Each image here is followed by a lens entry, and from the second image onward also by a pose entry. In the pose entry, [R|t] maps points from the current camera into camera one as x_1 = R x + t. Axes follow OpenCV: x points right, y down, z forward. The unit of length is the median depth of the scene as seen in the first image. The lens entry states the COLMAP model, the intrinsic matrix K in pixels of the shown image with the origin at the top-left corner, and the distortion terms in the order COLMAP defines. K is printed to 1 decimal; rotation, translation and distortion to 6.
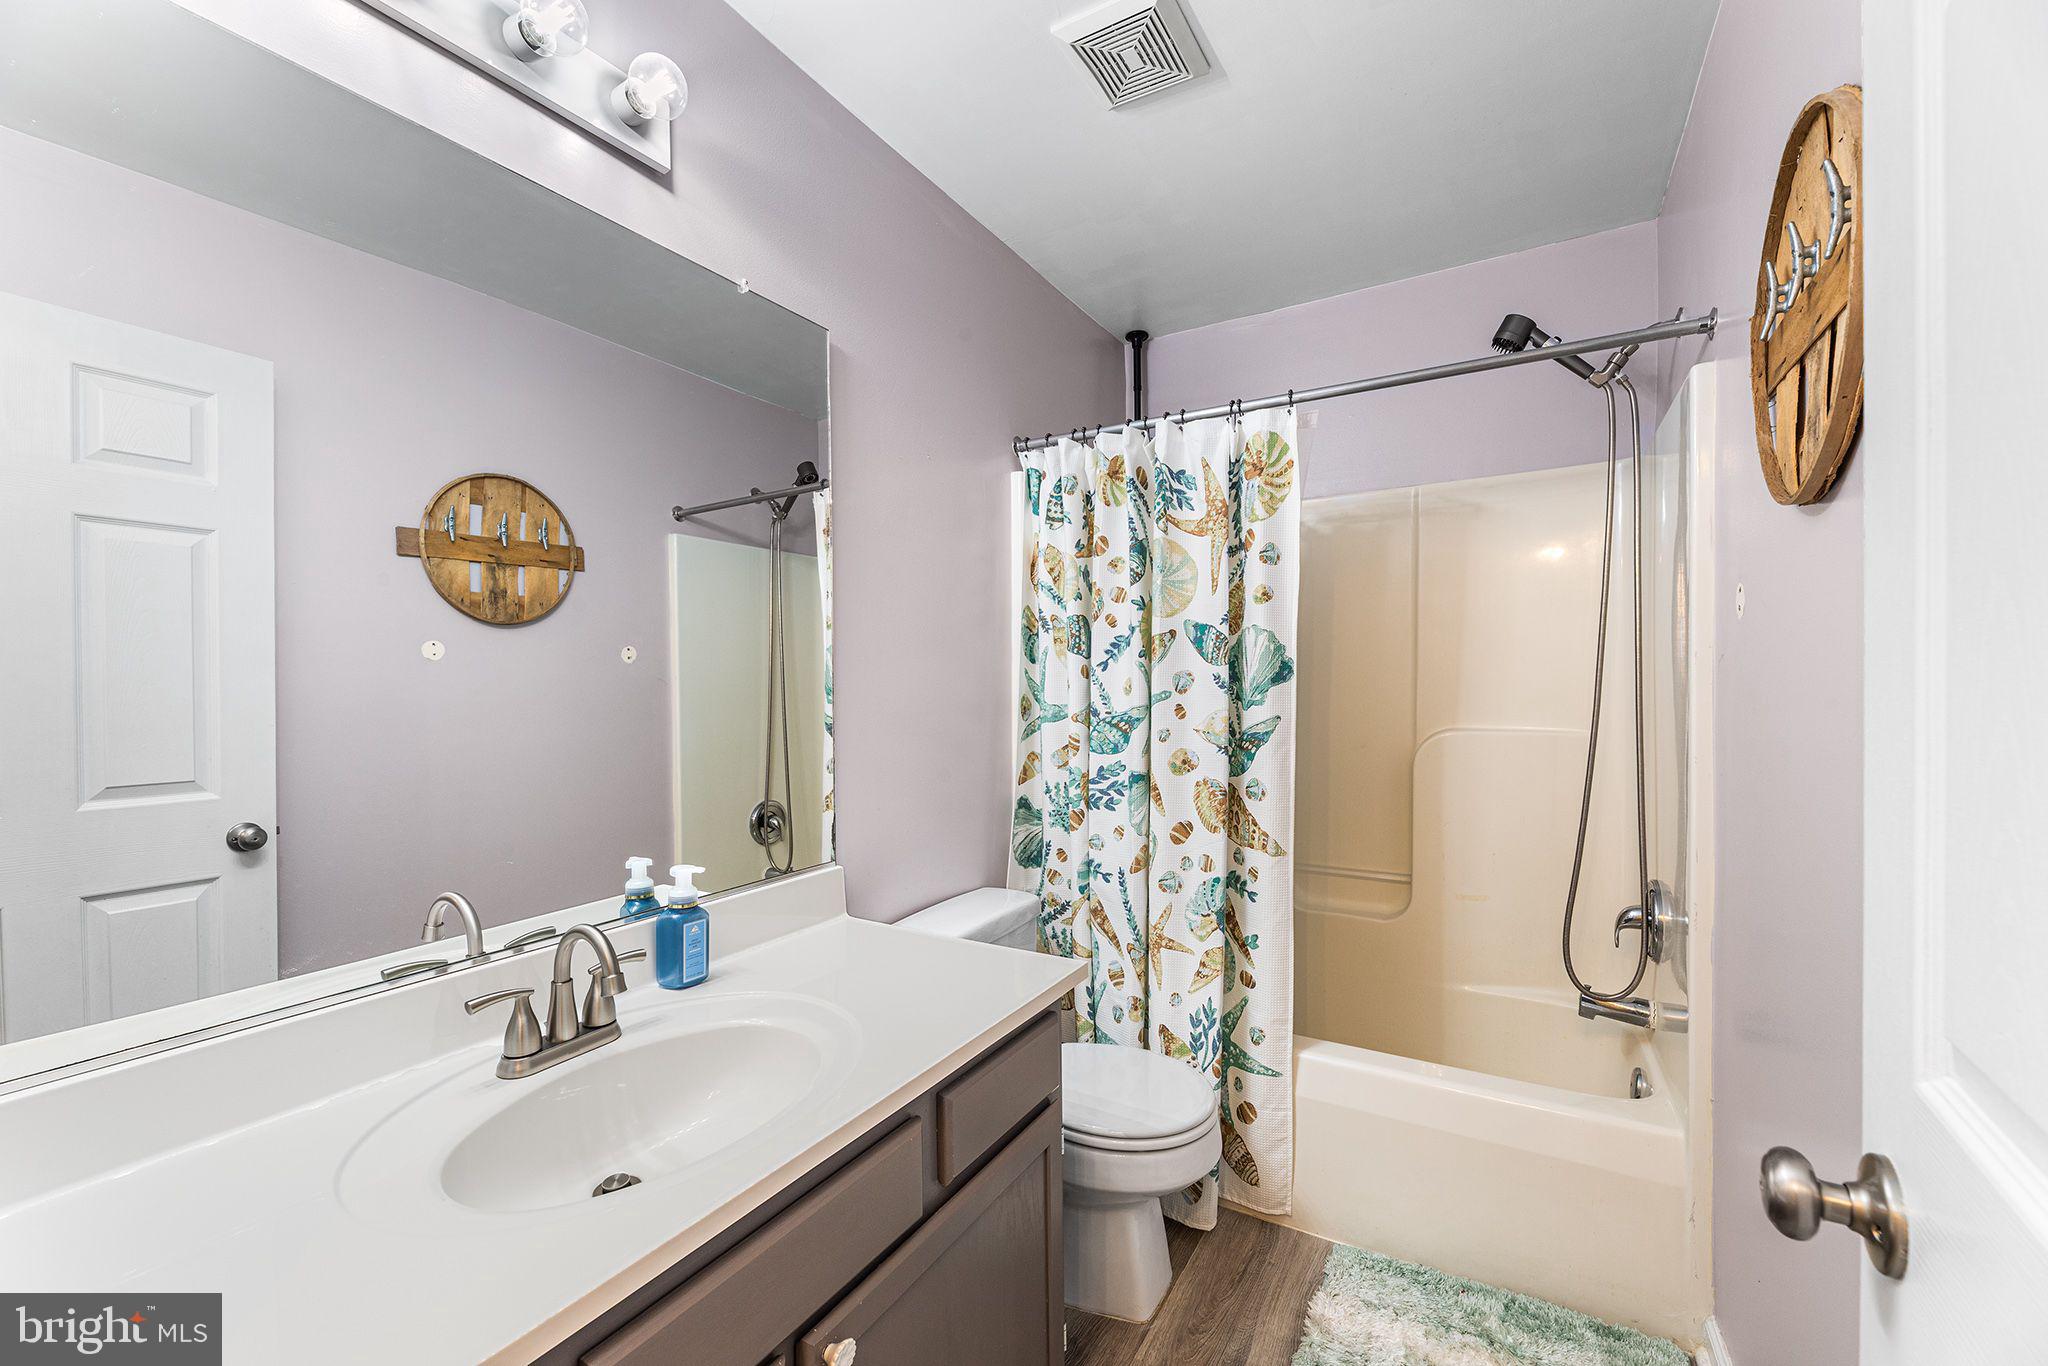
lens RADIAL K [[830.0, 0, 1028.2], [0, 830.0, 687.6], [0, 0, 1]] dist [-0.001224, -0.000315]
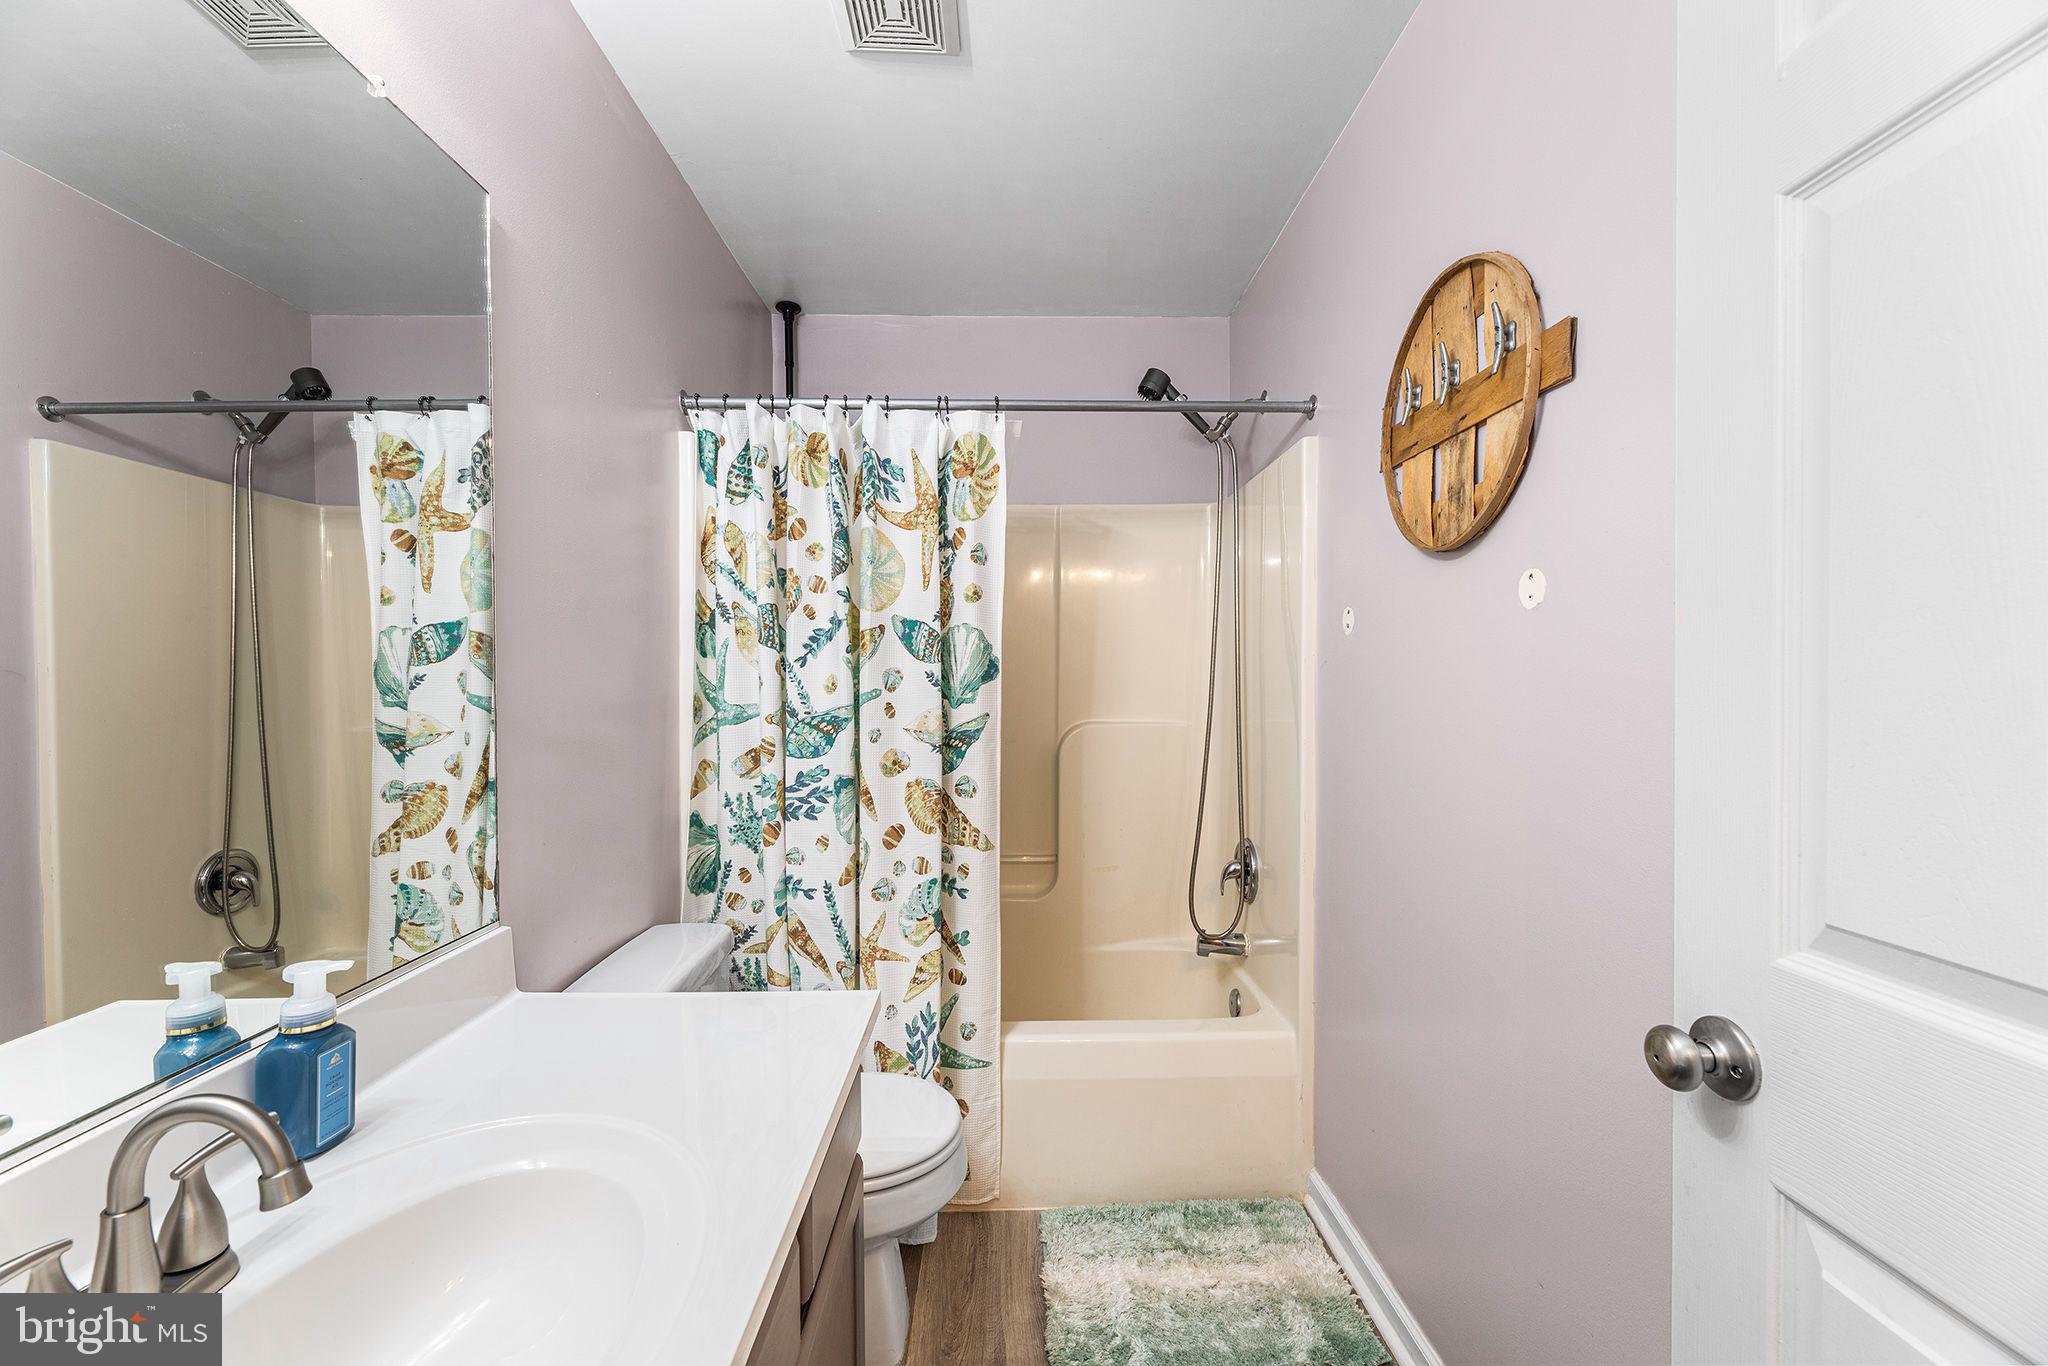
lens RADIAL K [[817.0, 0, 1026.8], [0, 817.0, 687.3], [0, 0, 1]] dist [0.000236, 0.000170]
pose [[0.845726, 0.001162, 0.533616, -0.187772], [-0.001272, 0.999999, -0.000161, 0.002035], [-0.533615, -0.000543, 0.845727, 0.118583]]
